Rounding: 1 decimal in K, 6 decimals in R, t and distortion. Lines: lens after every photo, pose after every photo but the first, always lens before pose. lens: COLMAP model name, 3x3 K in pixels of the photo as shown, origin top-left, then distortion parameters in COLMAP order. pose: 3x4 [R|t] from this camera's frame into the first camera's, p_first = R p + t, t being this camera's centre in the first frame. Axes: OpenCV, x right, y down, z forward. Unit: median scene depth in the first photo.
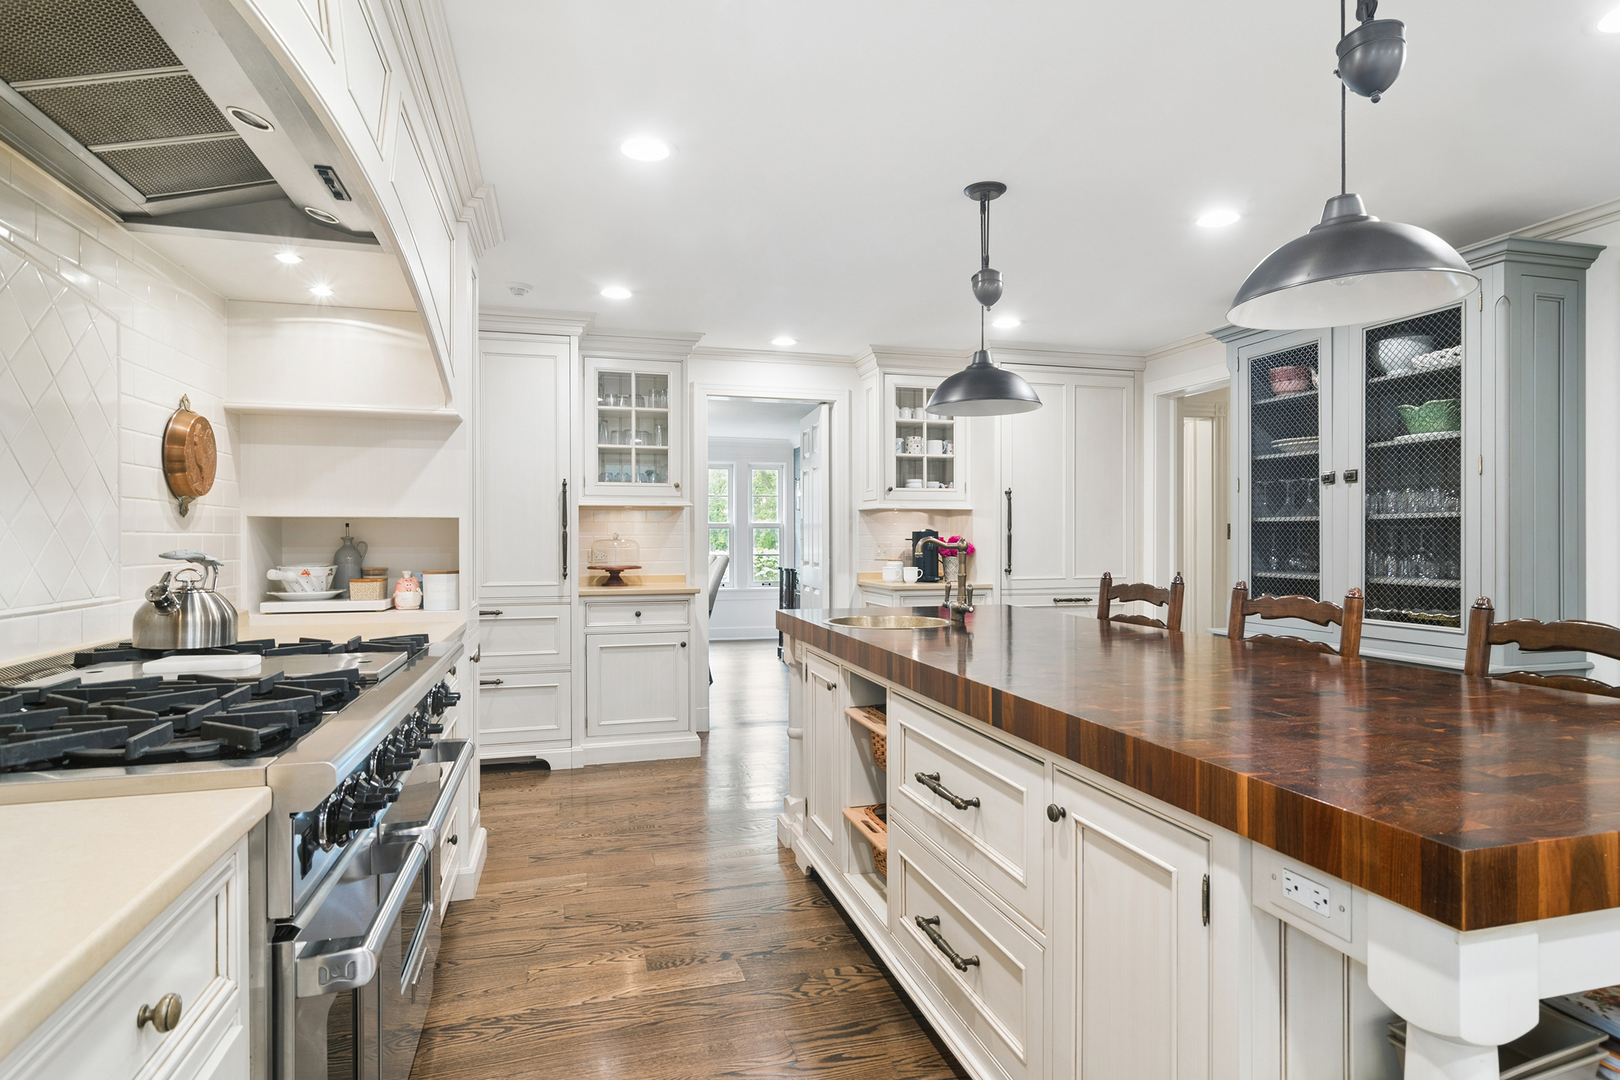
lens RADIAL K [[867.4, 0, 815.3], [0, 867.4, 535.8], [0, 0, 1]] dist [0.005591, -0.001770]
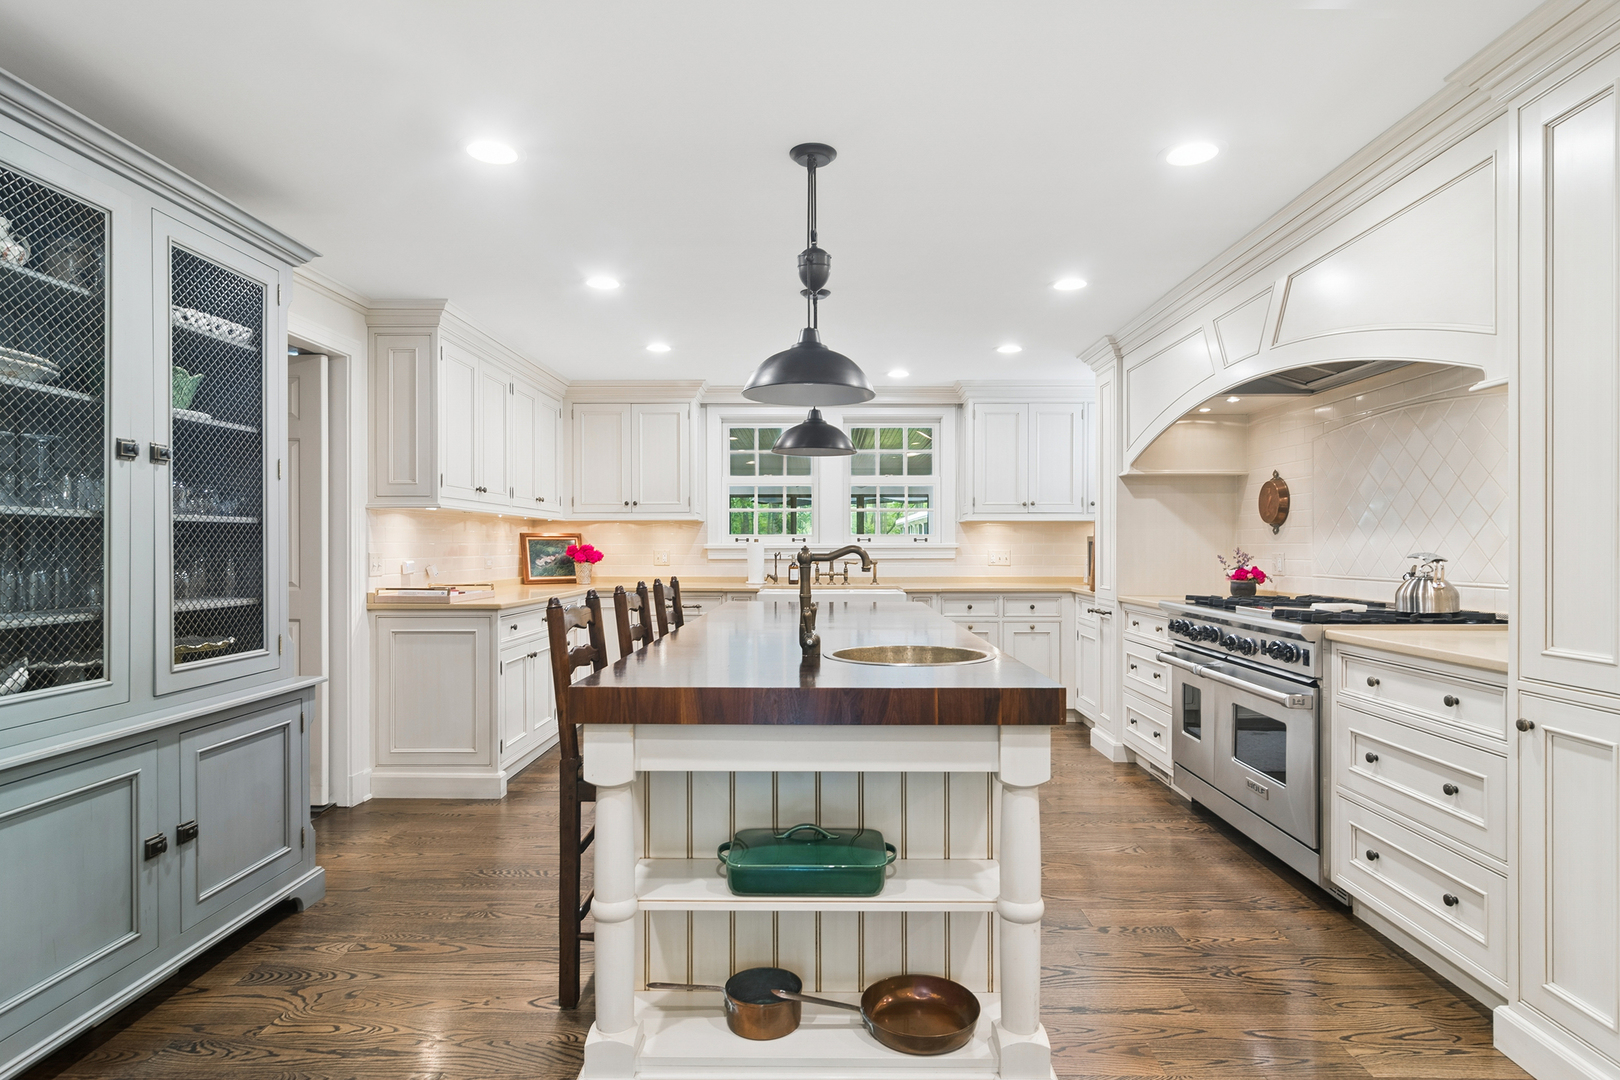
lens RADIAL K [[867.4, 0, 794.7], [0, 867.4, 551.3], [0, 0, 1]] dist [0.005591, -0.001770]
pose [[-0.948534, -0.007409, 0.316588, -0.052563], [-0.008105, 0.999967, -0.000883, 0.002359], [-0.316571, -0.003403, -0.948563, 1.522779]]
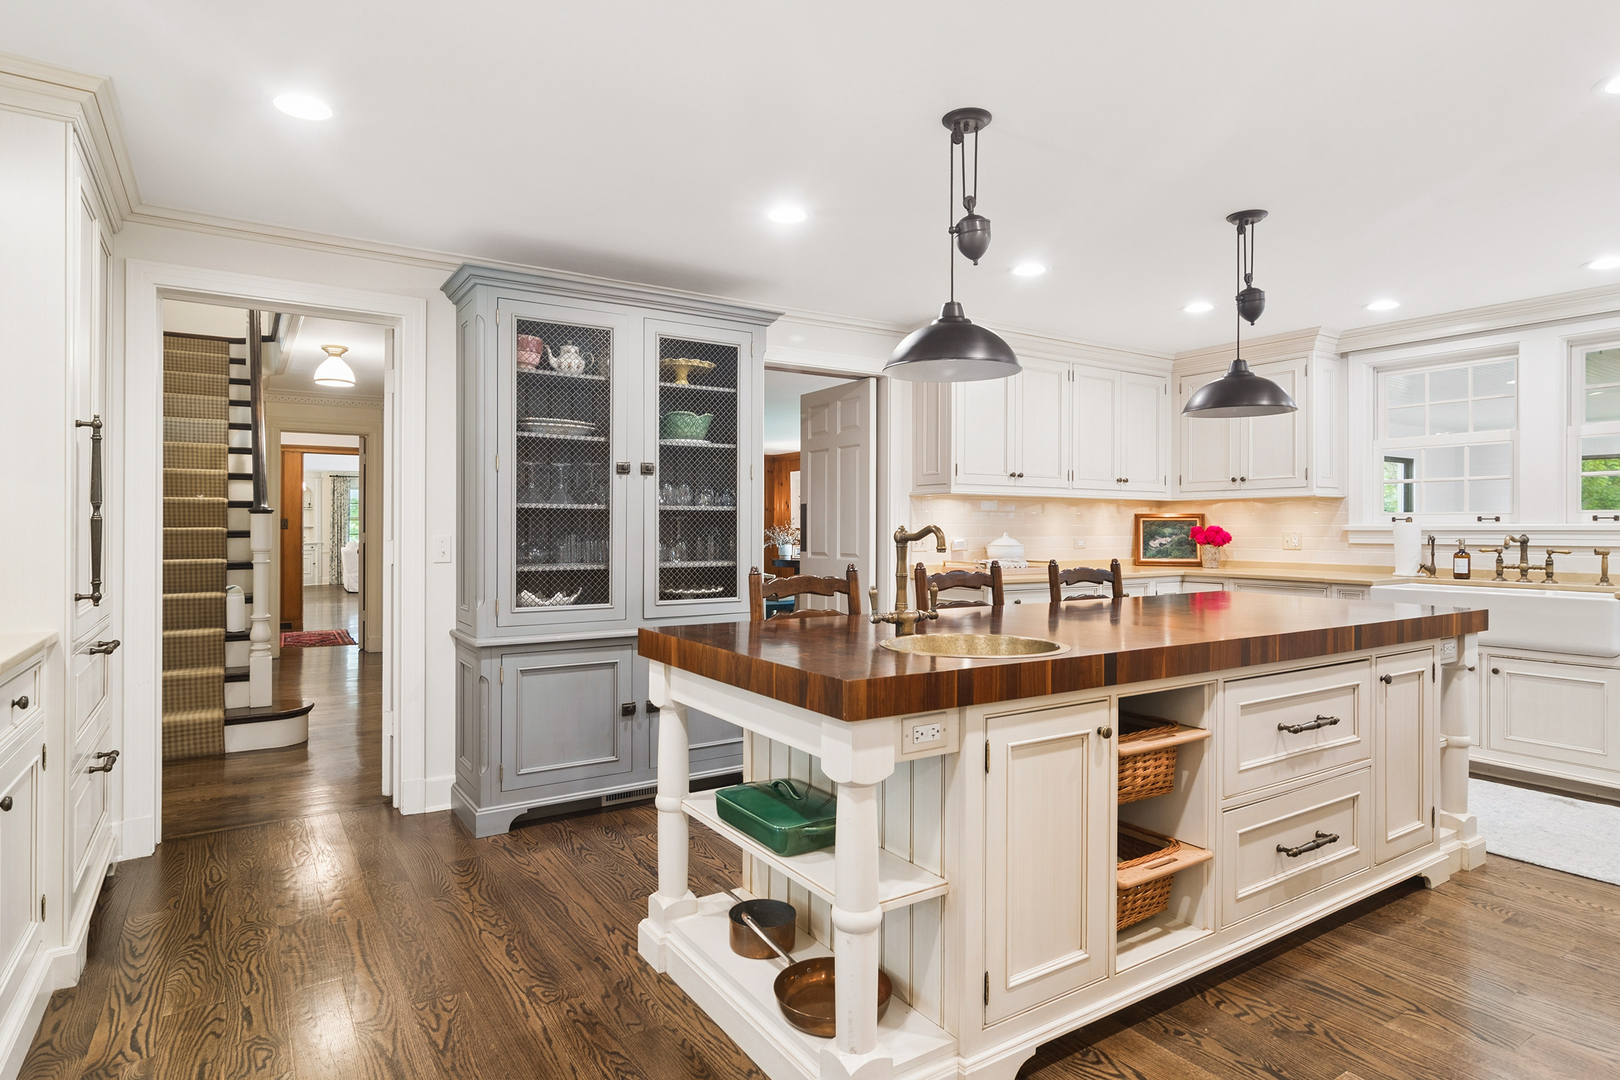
lens RADIAL K [[867.4, 0, 822.3], [0, 867.4, 534.7], [0, 0, 1]] dist [0.005591, -0.001770]
pose [[-0.283433, -0.014167, 0.958887, -0.480768], [-0.011495, 0.999869, 0.011375, -0.002634], [-0.958923, -0.007799, -0.283559, 1.131898]]
